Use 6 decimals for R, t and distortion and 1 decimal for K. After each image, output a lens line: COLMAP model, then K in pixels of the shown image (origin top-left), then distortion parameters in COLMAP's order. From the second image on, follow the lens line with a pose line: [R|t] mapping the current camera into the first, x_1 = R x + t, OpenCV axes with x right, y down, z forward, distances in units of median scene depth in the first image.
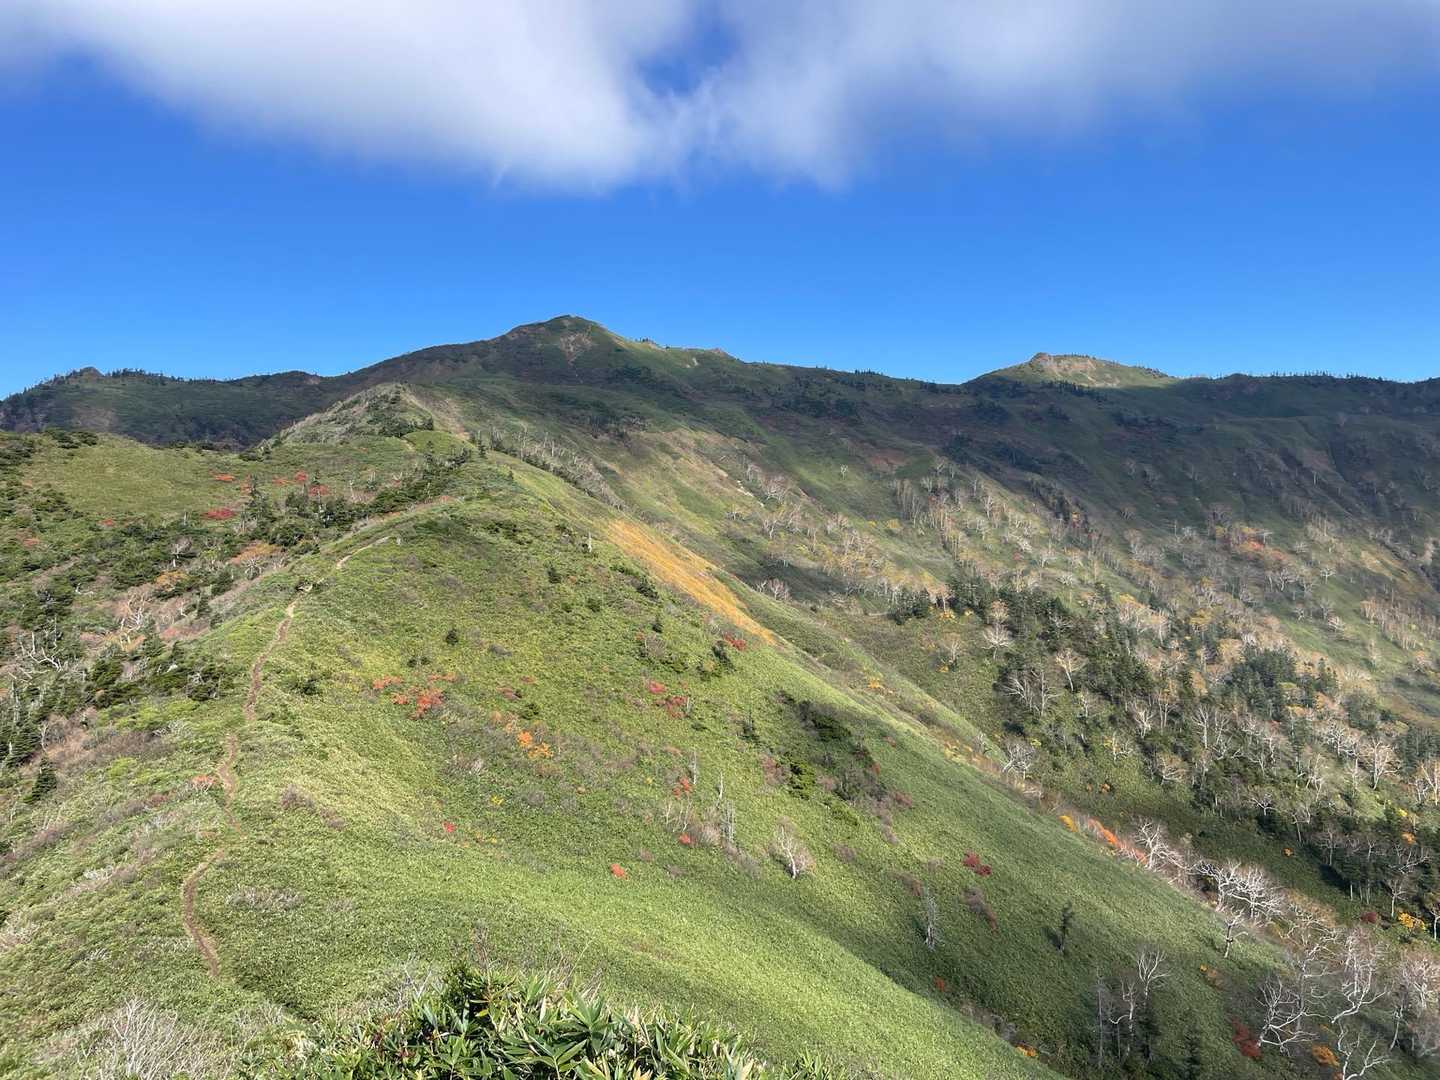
lens RADIAL K [[1143.3, 0, 720.0], [0, 1143.3, 540.0], [0, 0, 1]] dist [0.110321, -0.184385]
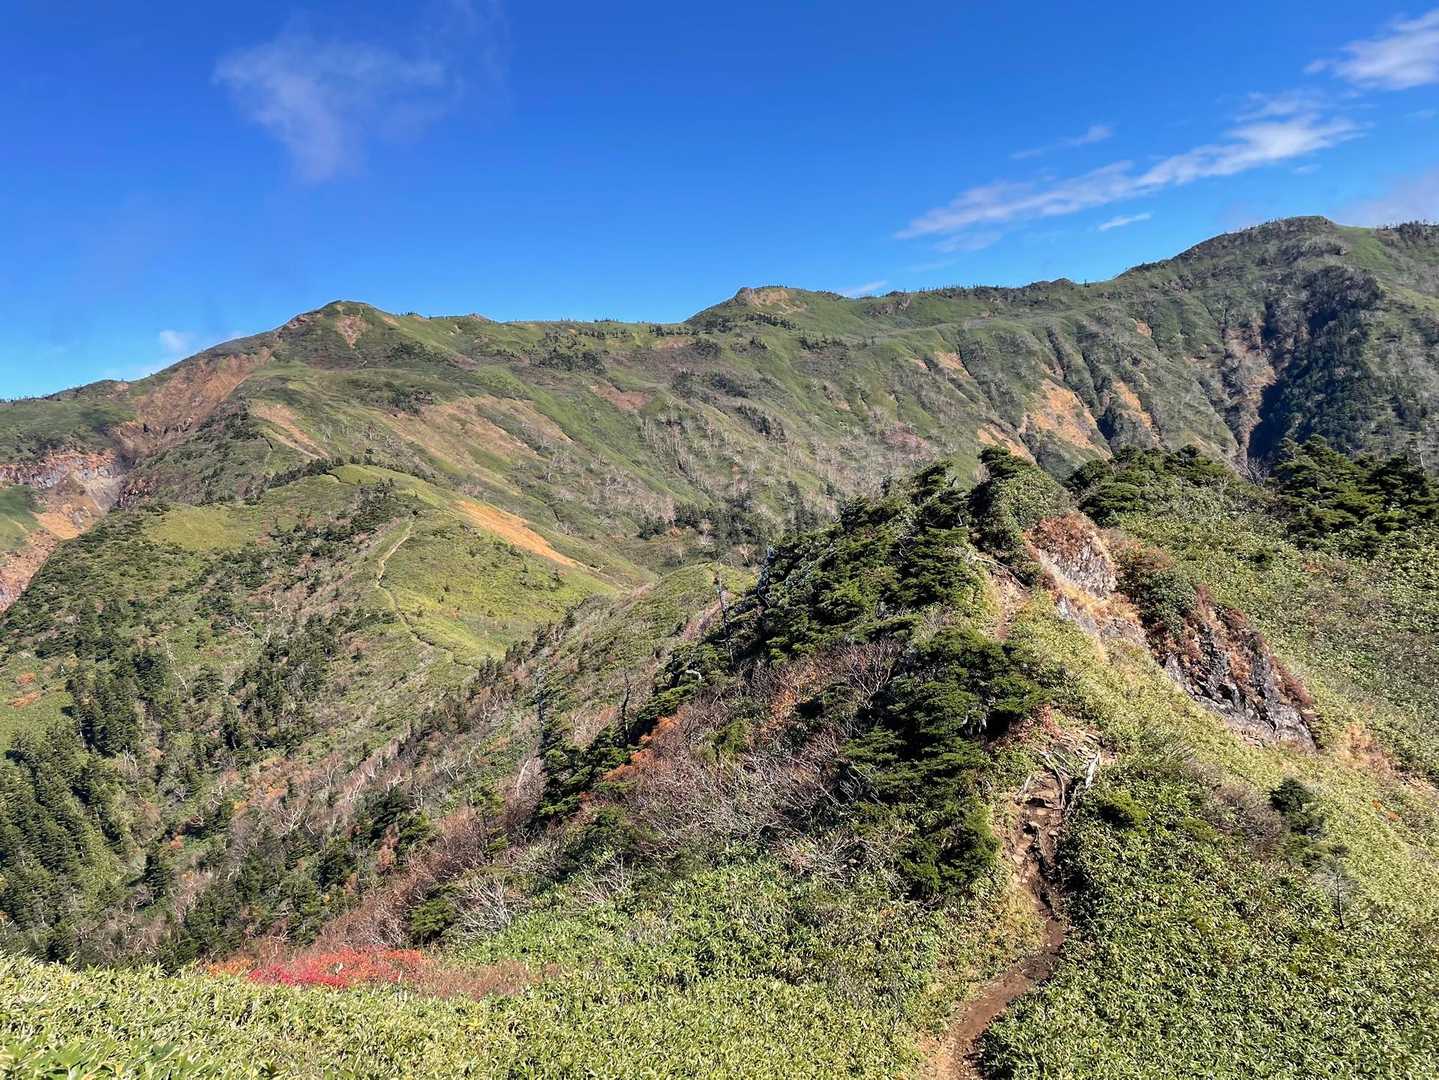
lens RADIAL K [[1142.5, 0, 719.5], [0, 1142.5, 540.0], [0, 0, 1]] dist [0.110321, -0.184385]
pose [[0.970902, -0.139005, 0.195005, -0.024817], [0.121048, 0.987473, 0.101218, -0.033797], [-0.206632, -0.074668, 0.975565, -0.256002]]
